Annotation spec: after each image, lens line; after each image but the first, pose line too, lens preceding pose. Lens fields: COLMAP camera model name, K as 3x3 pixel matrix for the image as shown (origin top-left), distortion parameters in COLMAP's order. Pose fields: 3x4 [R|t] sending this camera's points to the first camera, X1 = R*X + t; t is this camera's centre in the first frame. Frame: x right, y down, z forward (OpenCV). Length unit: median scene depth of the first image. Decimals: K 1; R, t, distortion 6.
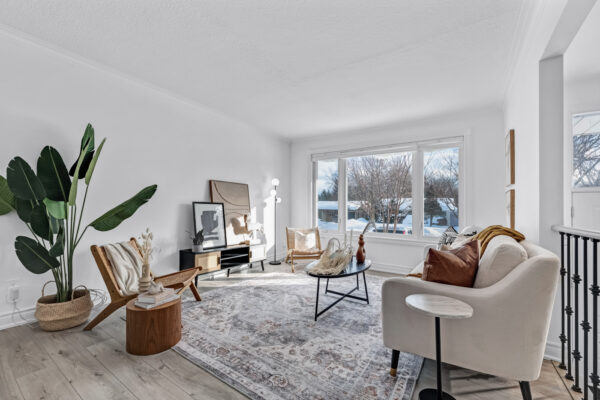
lens RADIAL K [[251.9, 0, 300.5], [0, 251.9, 209.2], [0, 0, 1]] dist [-0.001566, 0.000032]
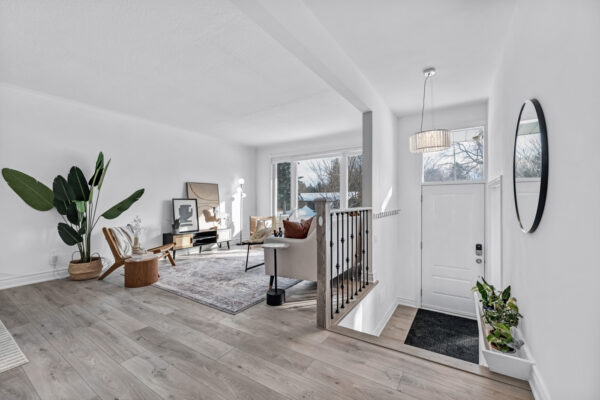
lens RADIAL K [[251.6, 0, 304.5], [0, 251.6, 192.3], [0, 0, 1]] dist [-0.001042, -0.000325]
pose [[0.999451, -0.029139, 0.015753, 0.353784], [0.029720, 0.998836, -0.037992, 0.011945], [-0.014628, 0.038439, 0.999154, -0.508378]]
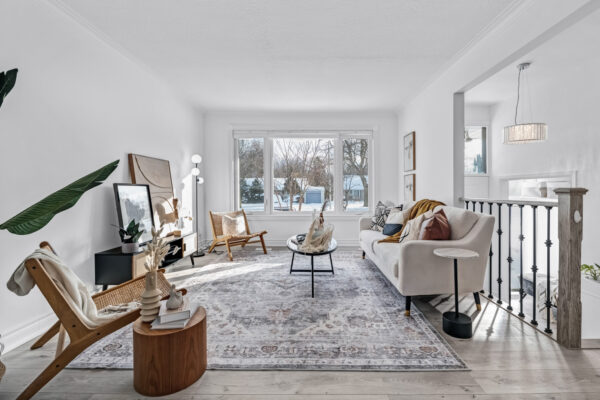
lens RADIAL K [[263.8, 0, 313.5], [0, 263.8, 190.9], [0, 0, 1]] dist [-0.009493, -0.000027]
pose [[0.827757, -0.021738, 0.560666, -0.461179], [0.016889, 0.999762, 0.013828, -0.011448], [-0.560833, -0.001977, 0.827927, 0.082173]]
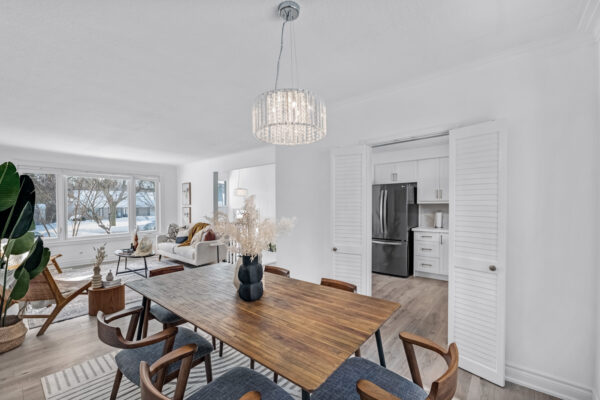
lens RADIAL K [[251.9, 0, 300.5], [0, 251.9, 209.2], [0, 0, 1]] dist [-0.001566, 0.000032]
pose [[0.103017, -0.033944, 0.994100, -1.466576], [0.002680, 0.999423, 0.033848, -0.136096], [-0.994676, -0.000822, 0.103048, -0.318581]]
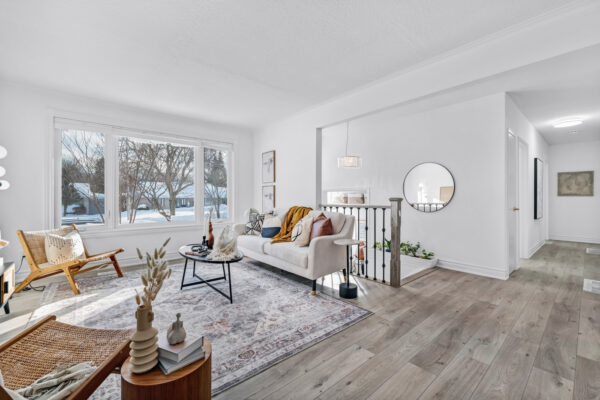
lens RADIAL K [[248.8, 0, 297.9], [0, 248.8, 199.6], [0, 0, 1]] dist [-0.003504, -0.000104]
pose [[0.272415, -0.025178, 0.961850, -0.745107], [0.007398, 0.999683, 0.024073, -0.020189], [-0.962151, 0.000558, 0.272515, 0.373940]]
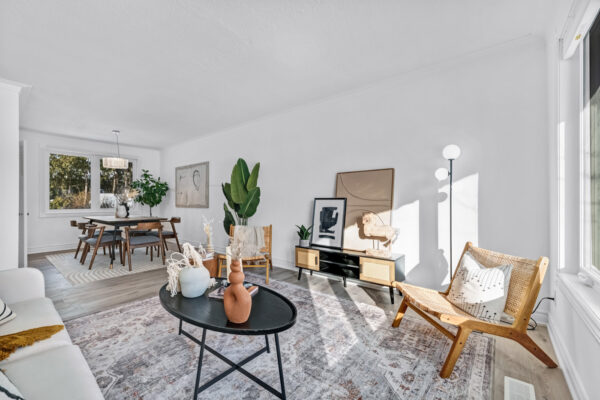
lens RADIAL K [[248.8, 0, 297.9], [0, 248.8, 199.6], [0, 0, 1]] dist [-0.003504, -0.000104]
pose [[-0.094151, -0.029585, -0.995118, 0.743495], [-0.003817, 0.999562, -0.029356, 0.008682], [0.995551, 0.001035, -0.094222, 1.259099]]
